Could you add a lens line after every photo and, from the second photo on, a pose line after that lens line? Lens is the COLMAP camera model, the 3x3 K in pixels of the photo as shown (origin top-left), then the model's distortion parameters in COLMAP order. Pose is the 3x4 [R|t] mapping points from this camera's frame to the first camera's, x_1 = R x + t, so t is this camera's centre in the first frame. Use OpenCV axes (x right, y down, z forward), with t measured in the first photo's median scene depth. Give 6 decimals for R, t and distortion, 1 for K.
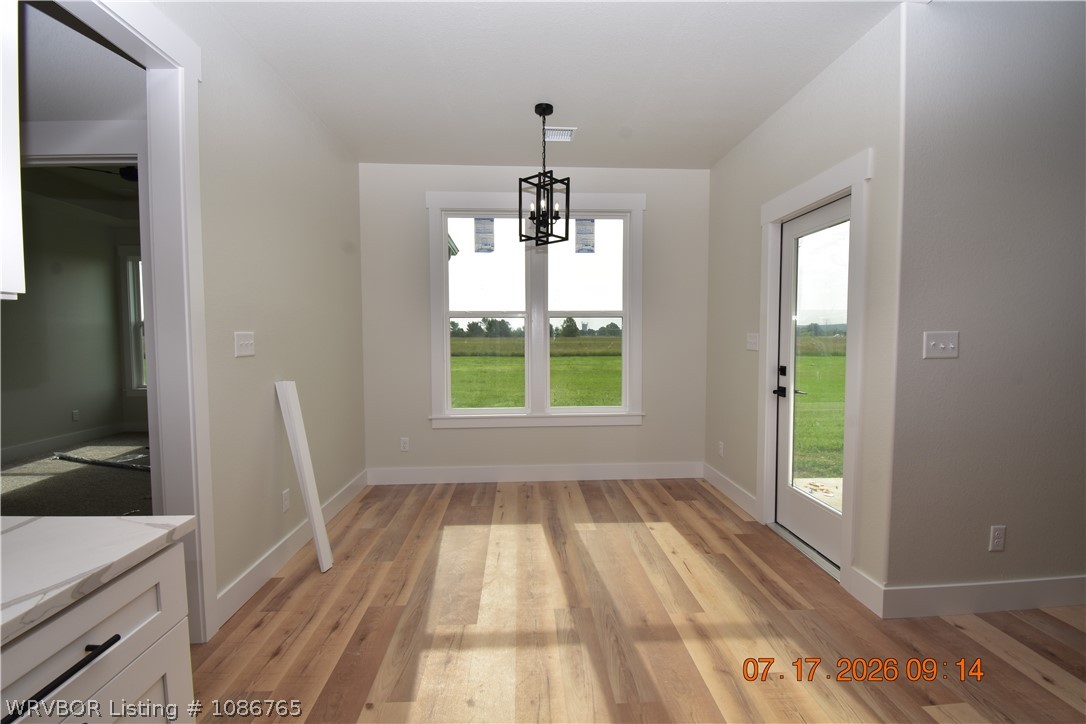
lens RADIAL K [[463.0, 0, 547.2], [0, 463.0, 359.8], [0, 0, 1]] dist [-0.000568, -0.000098]
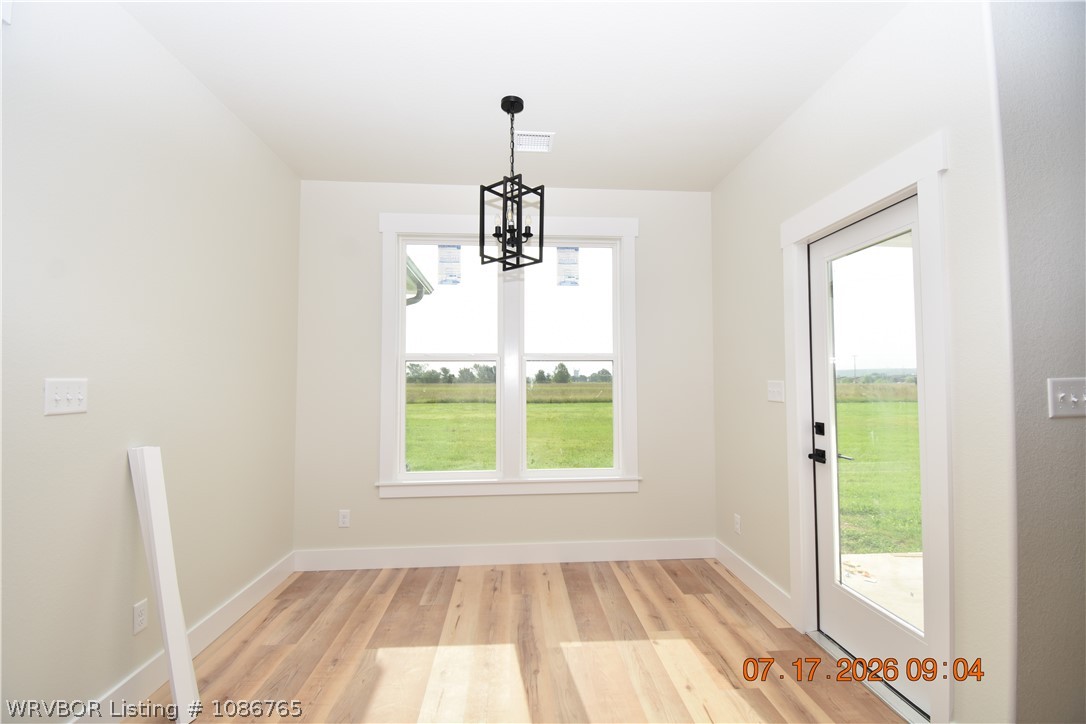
lens RADIAL K [[463.0, 0, 547.2], [0, 463.0, 359.8], [0, 0, 1]] dist [-0.000568, -0.000098]
pose [[0.999840, 0.001359, 0.017864, 0.036979], [0.000421, 0.995058, -0.099296, -0.013632], [-0.017911, 0.099288, 0.994898, 0.215657]]
